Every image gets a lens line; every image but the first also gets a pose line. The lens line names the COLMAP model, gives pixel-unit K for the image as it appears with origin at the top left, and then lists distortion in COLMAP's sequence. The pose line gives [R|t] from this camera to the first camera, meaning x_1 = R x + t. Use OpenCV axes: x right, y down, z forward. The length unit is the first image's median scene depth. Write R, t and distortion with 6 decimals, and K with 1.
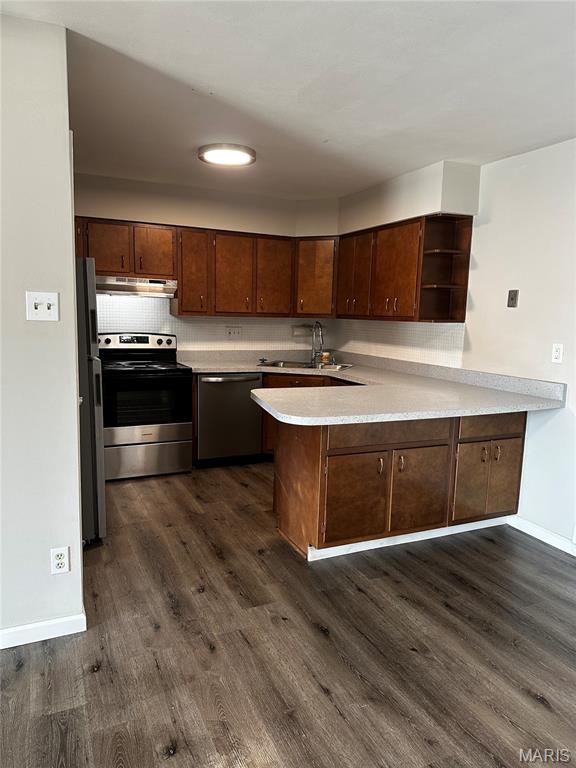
lens RADIAL K [[534.3, 0, 288.0], [0, 534.3, 384.0], [0, 0, 1]] dist [0.120283, -0.158800]
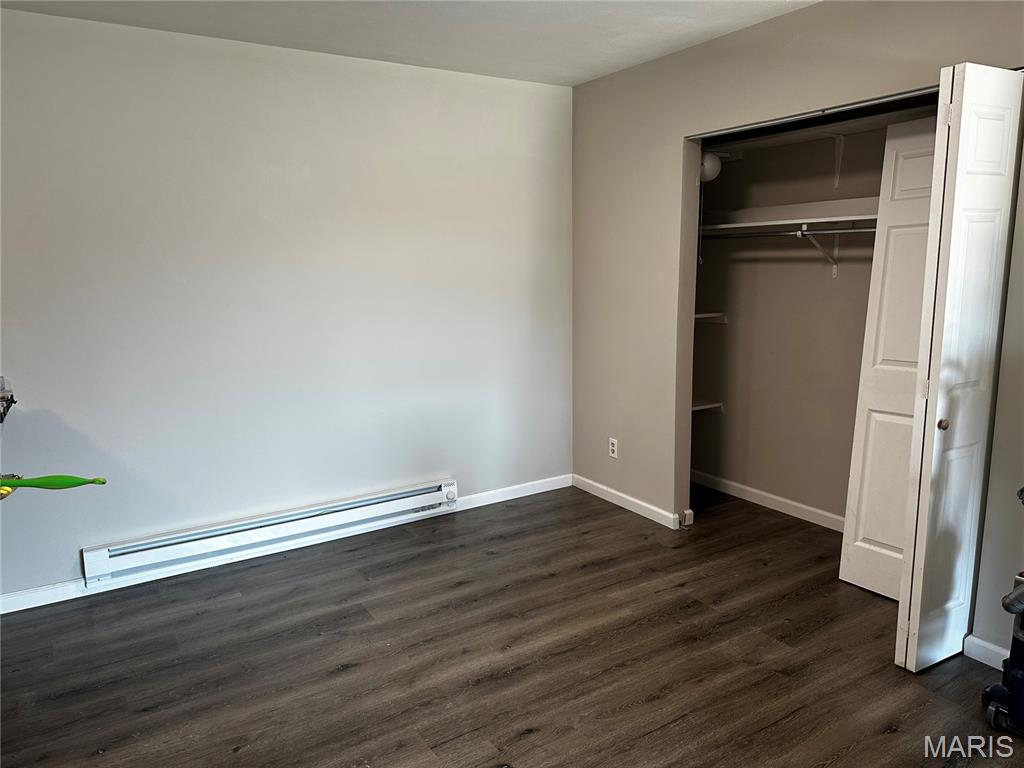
lens RADIAL K [[717.7, 0, 512.0], [0, 717.7, 384.0], [0, 0, 1]] dist [0.050567, -0.056394]
pose [[-0.131245, -0.197442, 0.971489, -0.379821], [0.147189, 0.965224, 0.216053, -0.078358], [-0.980362, 0.171348, -0.097620, 0.376564]]
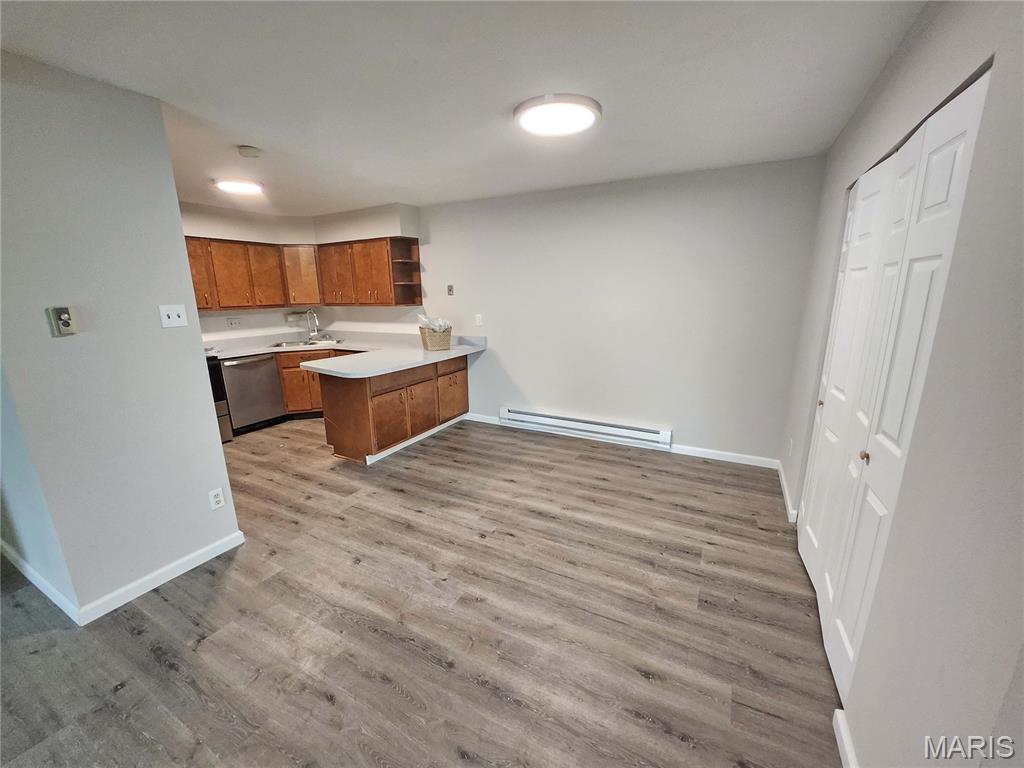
lens RADIAL K [[411.1, 0, 510.4], [0, 411.1, 391.5], [0, 0, 1]] dist [-0.014612, 0.000410]
pose [[0.799191, -0.177364, 0.574313, -0.214536], [0.116103, 0.983031, 0.142023, -0.004100], [-0.589757, -0.046824, 0.806222, -0.156736]]
